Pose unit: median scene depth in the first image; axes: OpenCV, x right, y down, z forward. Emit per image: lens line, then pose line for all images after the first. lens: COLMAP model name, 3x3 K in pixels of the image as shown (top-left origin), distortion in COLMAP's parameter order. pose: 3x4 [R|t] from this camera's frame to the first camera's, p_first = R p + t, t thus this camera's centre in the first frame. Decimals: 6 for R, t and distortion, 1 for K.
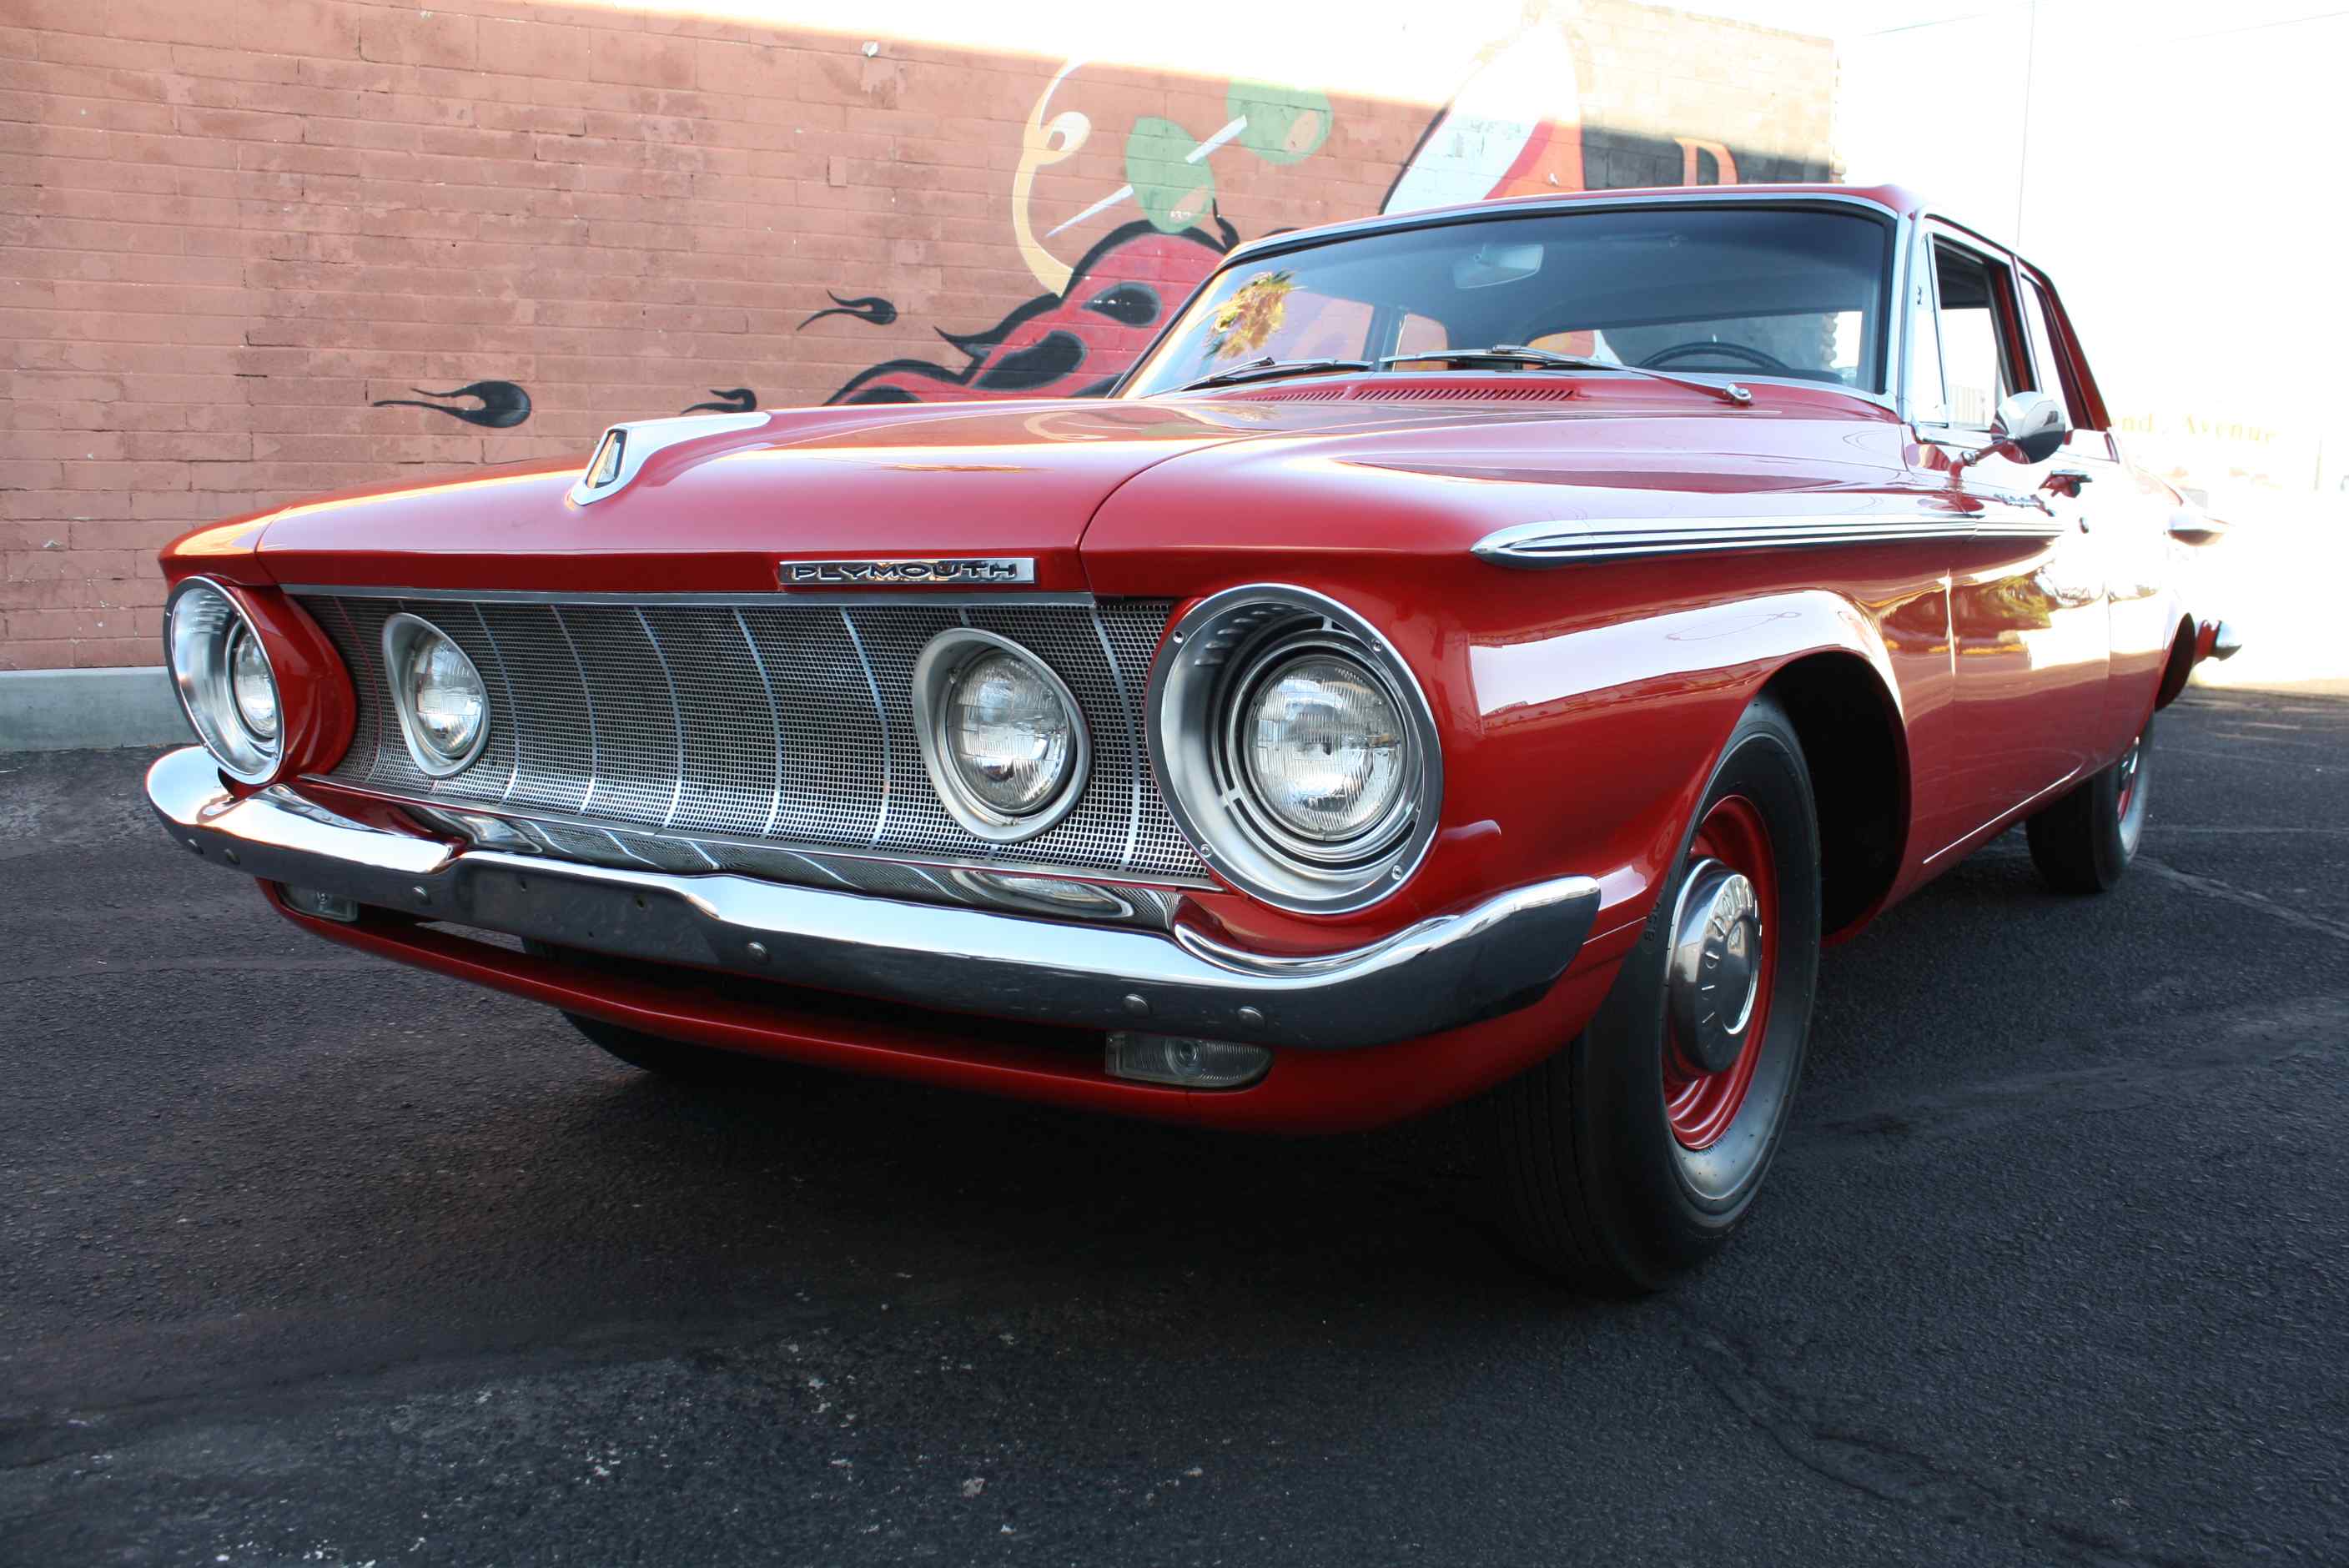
lens RADIAL K [[1989.3, 0, 1184.8], [0, 1989.3, 773.7], [0, 0, 1]] dist [-0.164848, 0.153403]
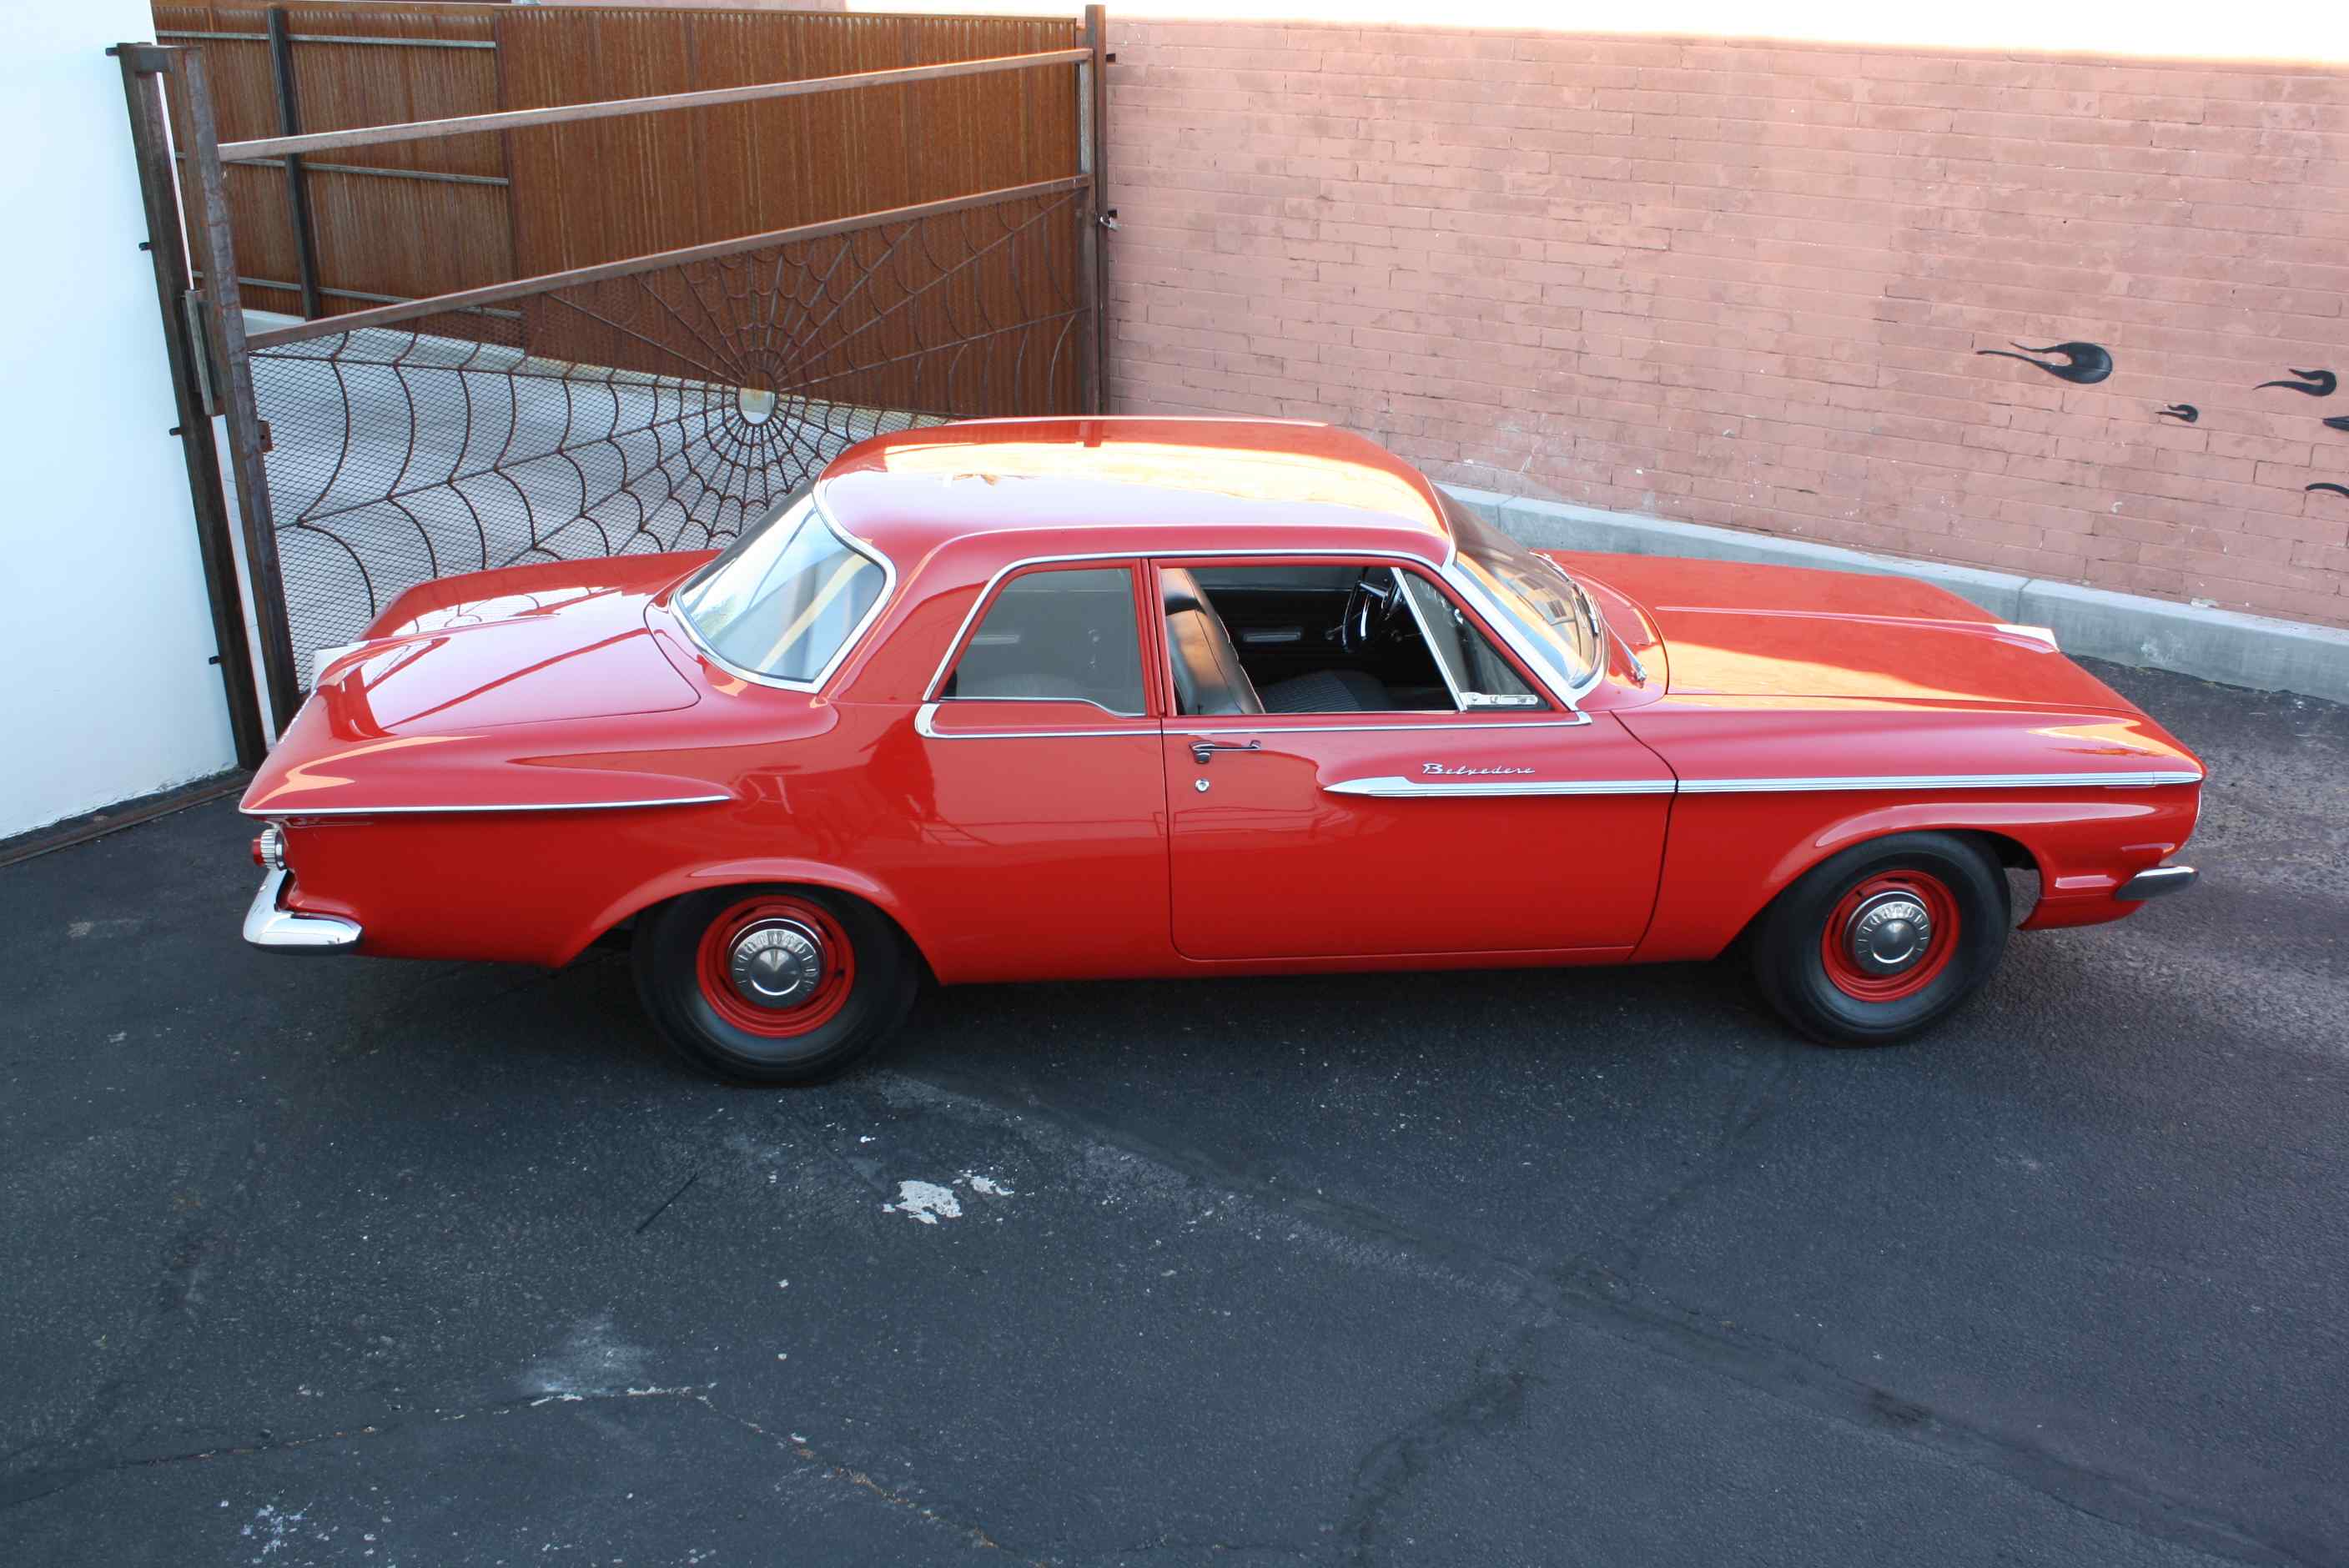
lens RADIAL K [[2187.3, 0, 1191.0], [0, 2187.3, 776.6], [0, 0, 1]] dist [-0.149434, 0.159218]
pose [[0.497841, 0.307354, -0.810979, 0.500352], [-0.121427, 0.950588, 0.285723, -0.266541], [0.858726, -0.043770, 0.510563, -0.102796]]
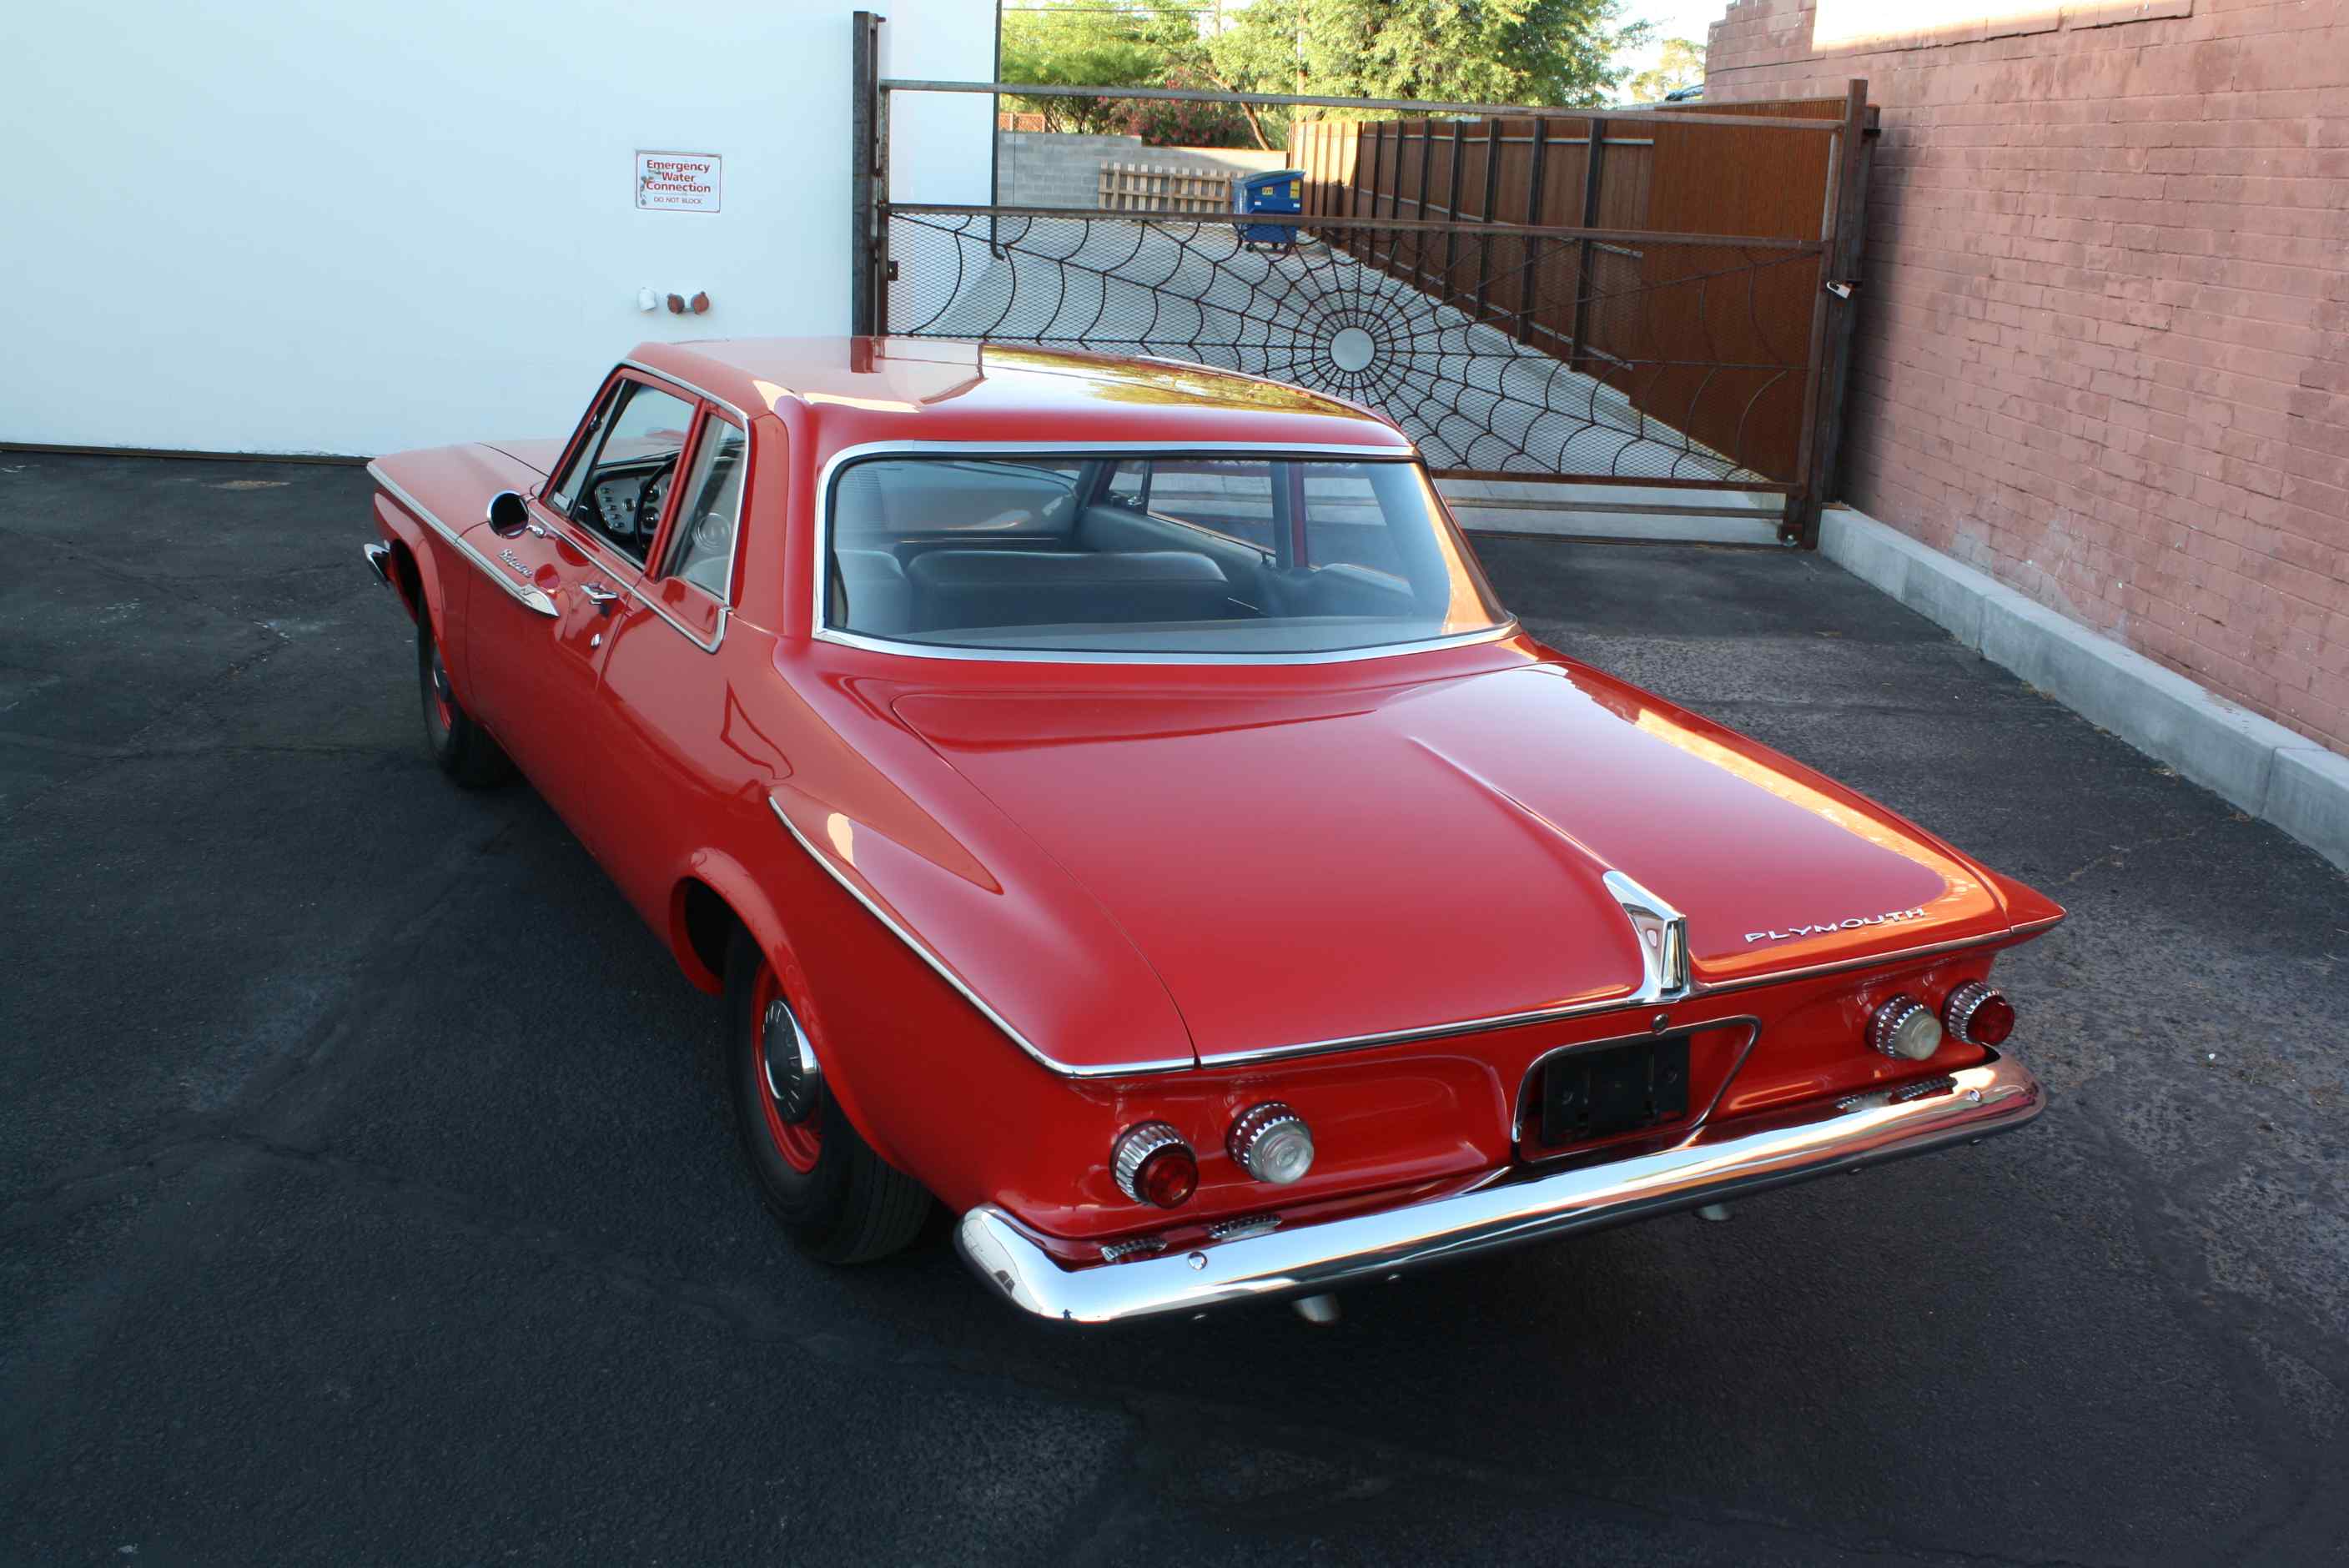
lens RADIAL K [[2144.3, 0, 1186.9], [0, 2144.3, 773.3], [0, 0, 1]] dist [-0.154809, 0.157964]
pose [[-0.437433, 0.216260, -0.872859, 0.742535], [-0.184611, 0.928381, 0.322534, -0.273545], [0.880097, 0.302227, -0.366180, 0.936282]]
